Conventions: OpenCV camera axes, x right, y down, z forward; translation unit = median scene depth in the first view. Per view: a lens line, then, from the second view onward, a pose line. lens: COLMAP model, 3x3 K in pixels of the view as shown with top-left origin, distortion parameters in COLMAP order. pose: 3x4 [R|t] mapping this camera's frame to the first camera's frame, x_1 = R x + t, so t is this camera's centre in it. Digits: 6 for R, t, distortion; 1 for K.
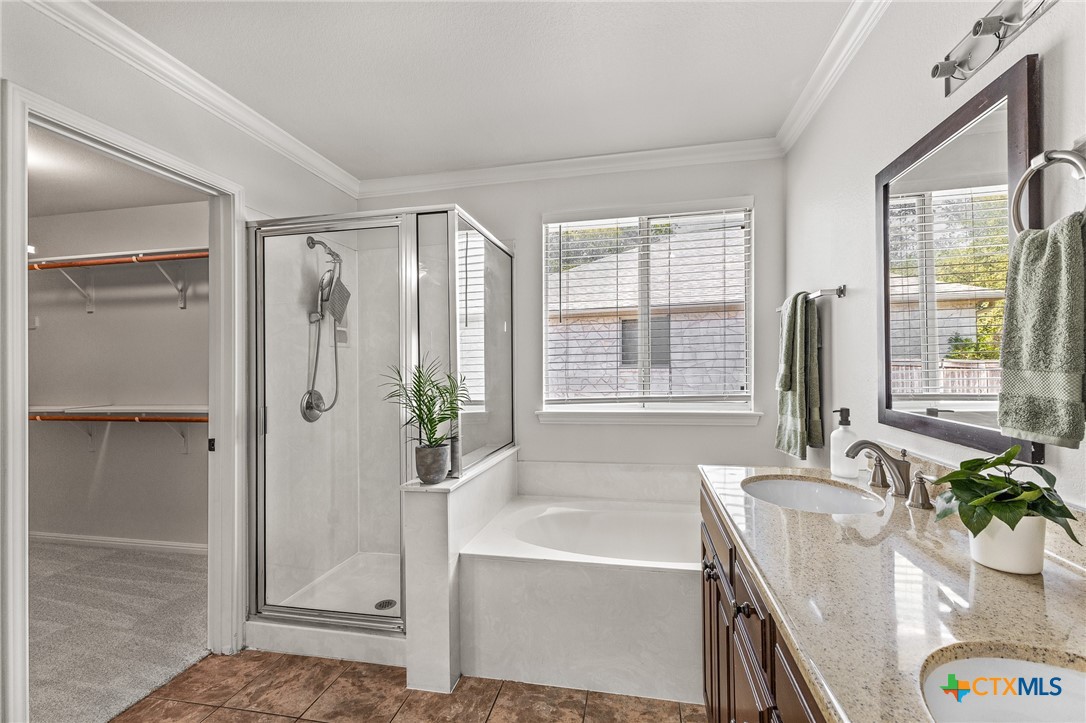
lens RADIAL K [[472.9, 0, 537.8], [0, 472.9, 363.5], [0, 0, 1]] dist [0.002230, 0.000201]
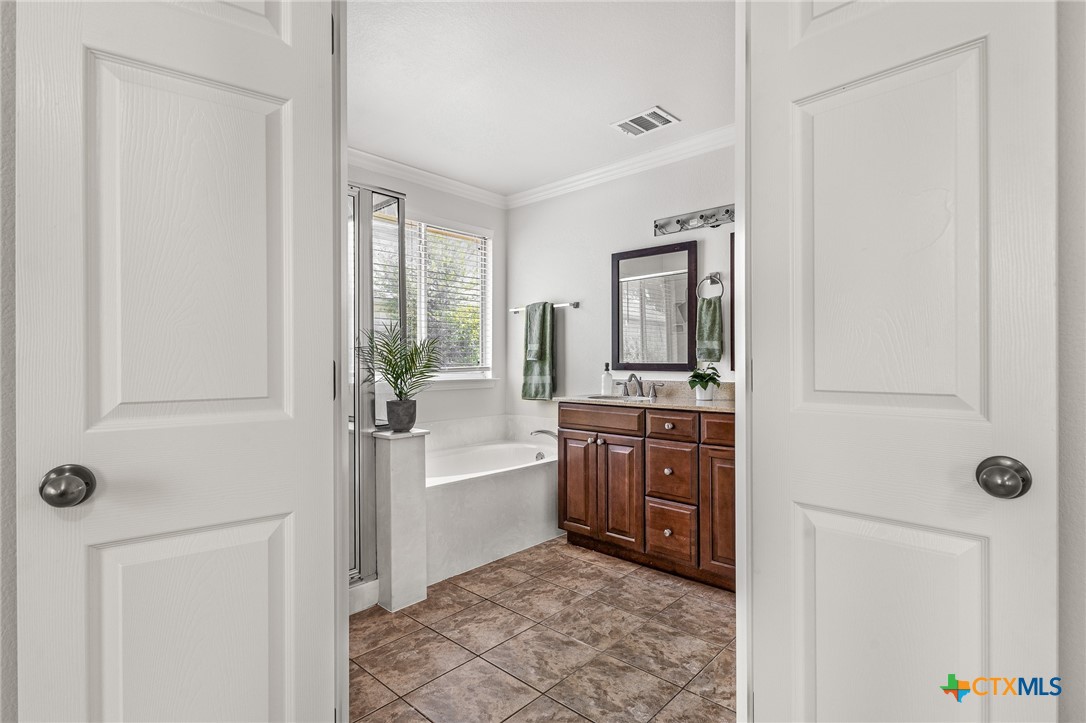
lens RADIAL K [[526.7, 0, 543.0], [0, 526.7, 361.5], [0, 0, 1]] dist [-0.003282, -0.000486]
pose [[0.507769, 0.018613, 0.861292, -1.243901], [-0.011121, 0.999825, -0.015050, 0.104892], [-0.861421, -0.001936, 0.507888, 0.054000]]
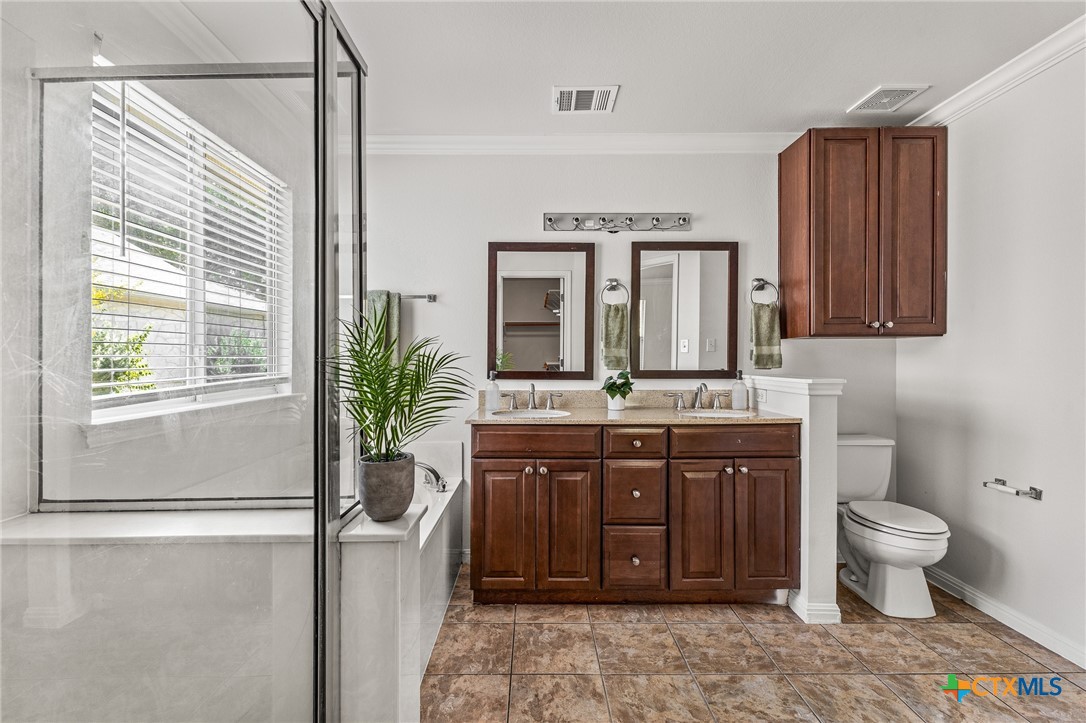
lens RADIAL K [[472.9, 0, 537.8], [0, 472.9, 363.5], [0, 0, 1]] dist [0.002230, 0.000201]
pose [[-0.210294, 0.012765, 0.977555, -0.910903], [-0.000474, 0.999913, -0.013159, 0.073773], [-0.977638, -0.003230, -0.210270, 1.001224]]
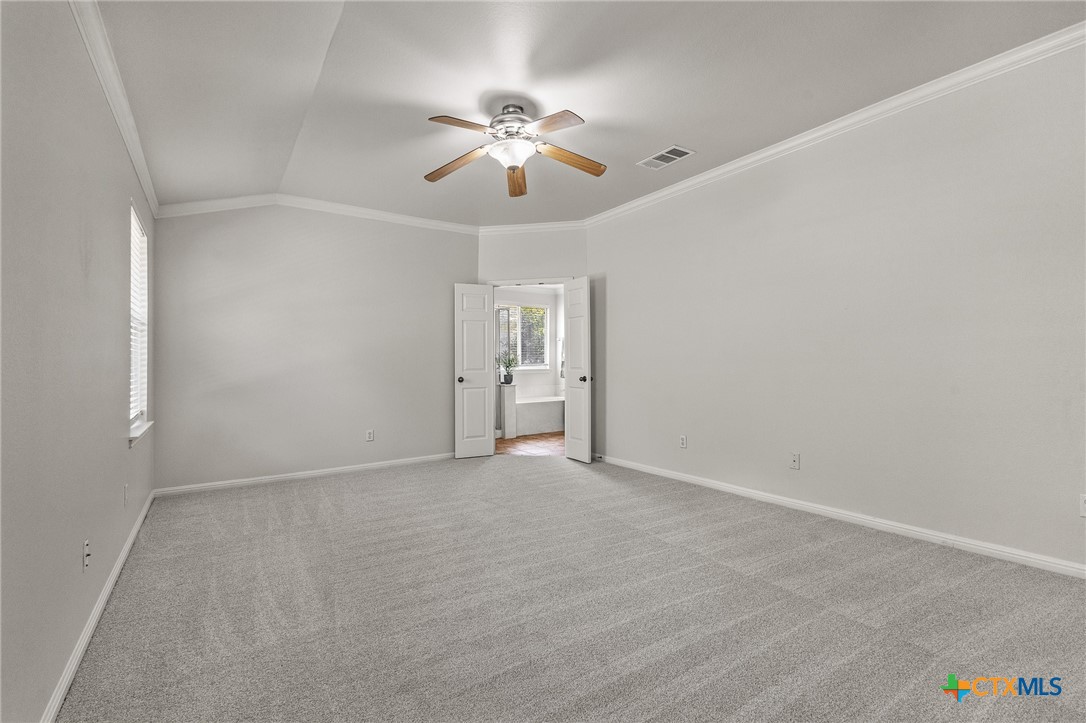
lens RADIAL K [[472.9, 0, 537.8], [0, 472.9, 363.5], [0, 0, 1]] dist [0.002230, 0.000201]
pose [[0.694263, 0.011168, 0.719635, -2.851550], [-0.010726, 0.999929, -0.005171, 0.115828], [-0.719642, -0.004129, 0.694333, -1.773705]]
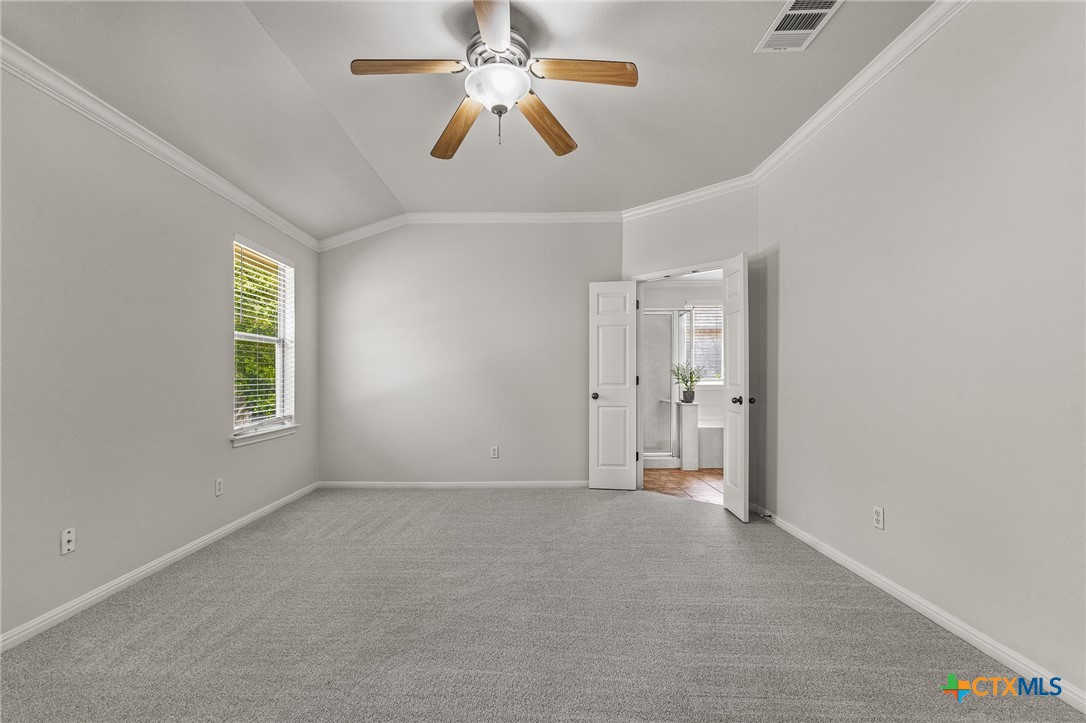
lens RADIAL K [[475.6, 0, 538.0], [0, 475.6, 379.2], [0, 0, 1]] dist [0.003060, 0.000317]
pose [[0.977785, 0.014895, 0.209082, -1.887368], [-0.017457, 0.999793, 0.010412, 0.096604], [-0.208884, -0.013831, 0.977843, -1.772790]]
